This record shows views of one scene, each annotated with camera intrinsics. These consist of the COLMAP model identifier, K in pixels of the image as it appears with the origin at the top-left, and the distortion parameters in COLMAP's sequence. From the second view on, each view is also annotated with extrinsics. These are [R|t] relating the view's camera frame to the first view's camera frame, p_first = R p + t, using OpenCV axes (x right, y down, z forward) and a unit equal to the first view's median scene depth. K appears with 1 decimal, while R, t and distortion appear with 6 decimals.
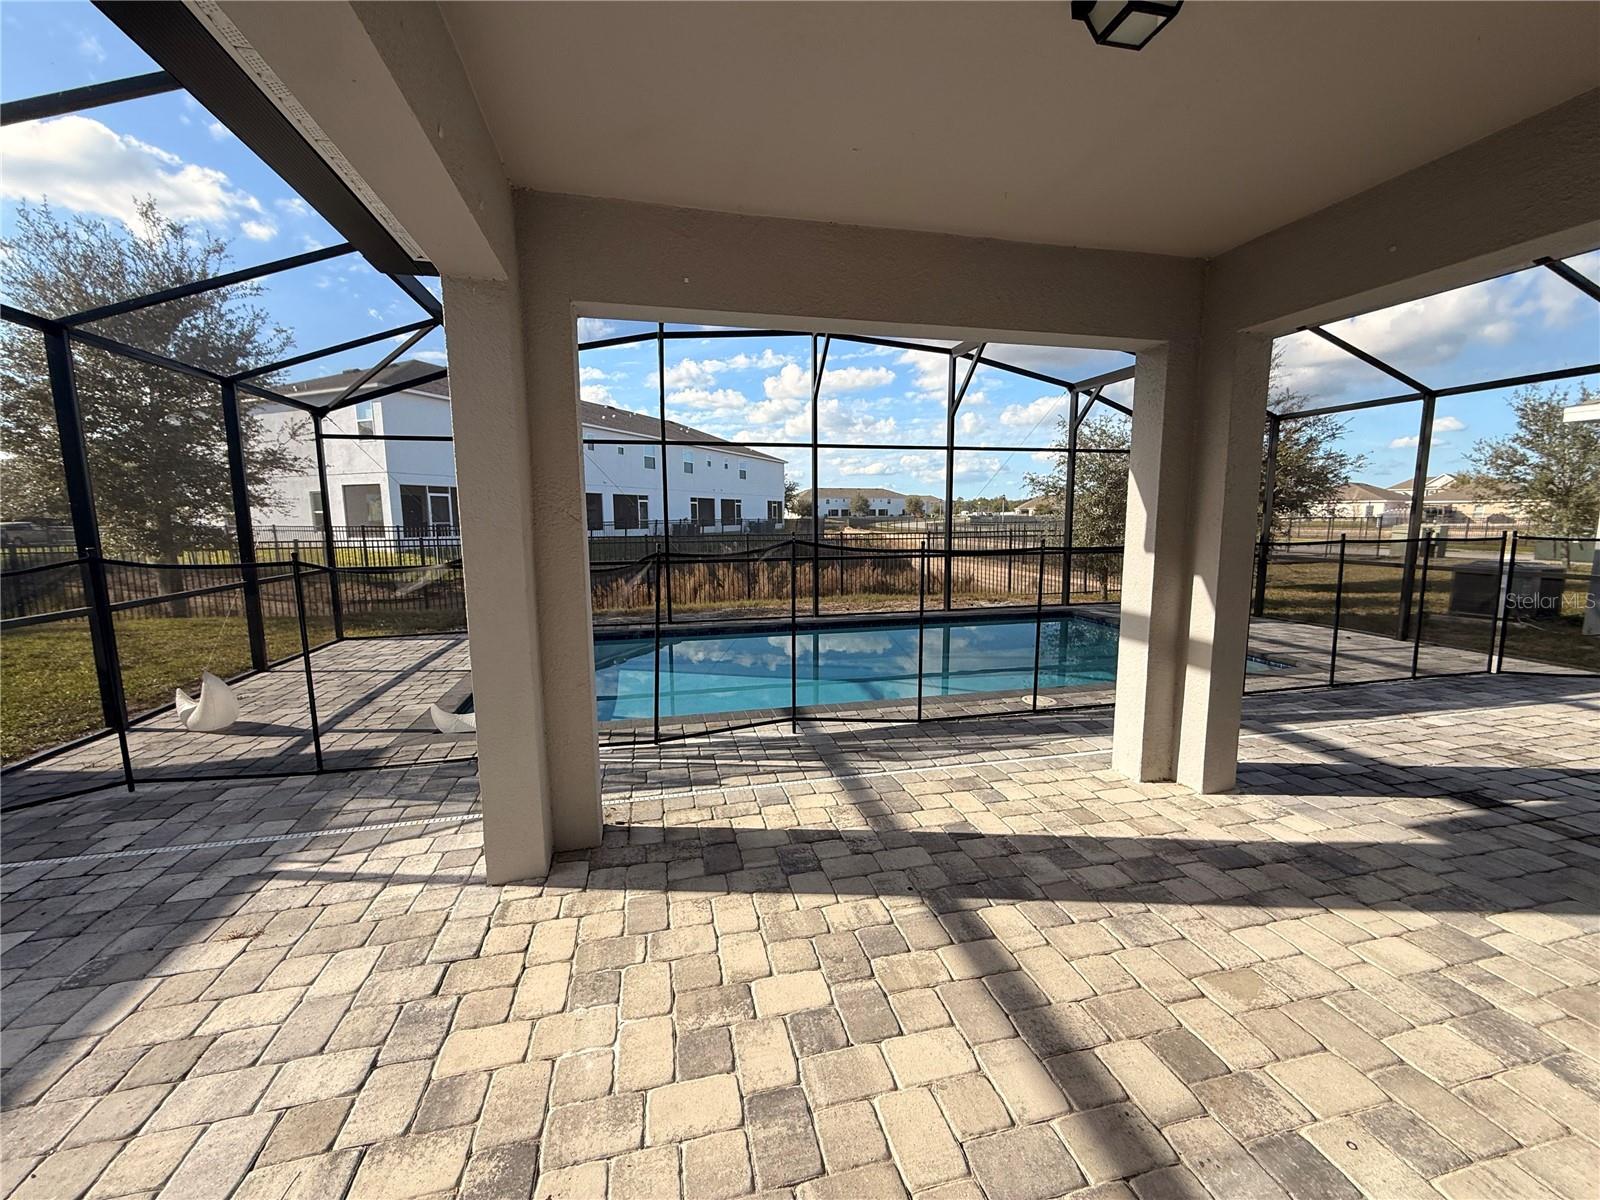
lens RADIAL K [[638.1, 0, 802.0], [0, 638.1, 605.0], [0, 0, 1]] dist [-0.011360, 0.000172]
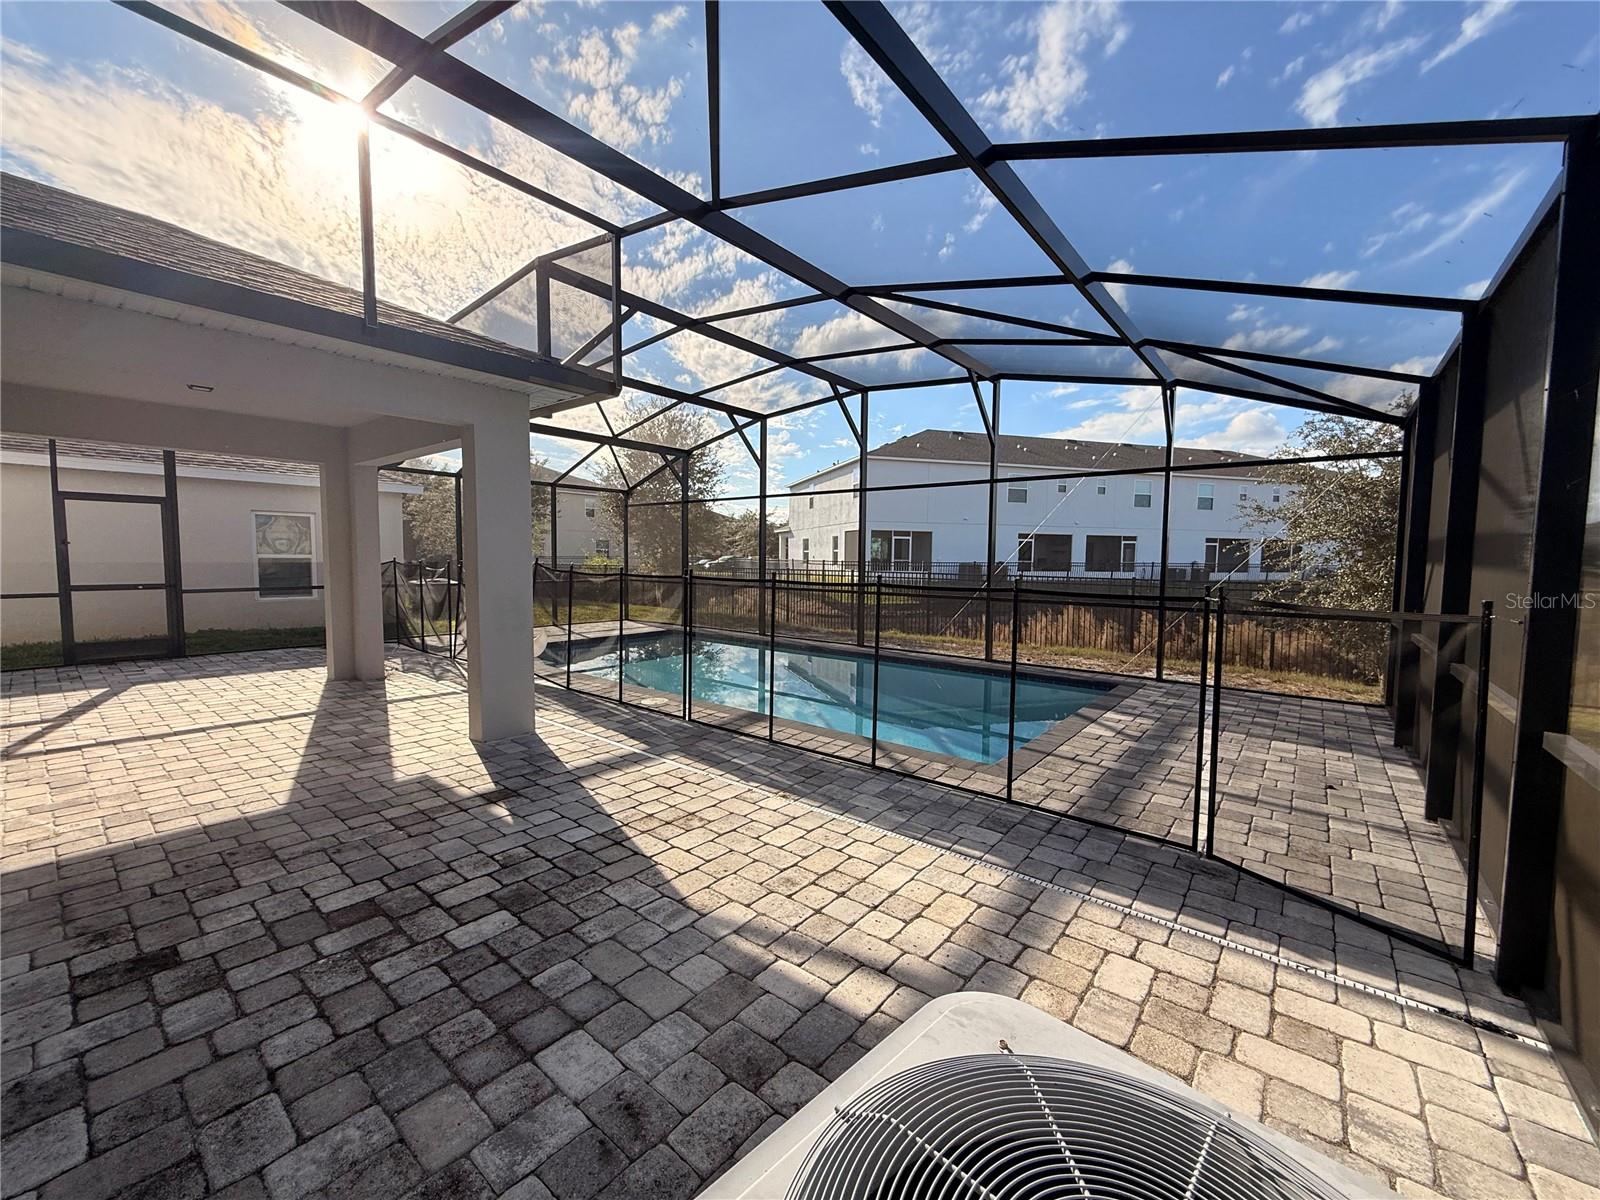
lens RADIAL K [[638.1, 0, 802.0], [0, 638.1, 605.0], [0, 0, 1]] dist [-0.011360, 0.000172]
pose [[0.617681, 0.071831, -0.783142, 1.692751], [-0.121558, 0.992573, -0.004836, -0.073789], [0.776977, 0.098184, 0.621825, 0.491203]]
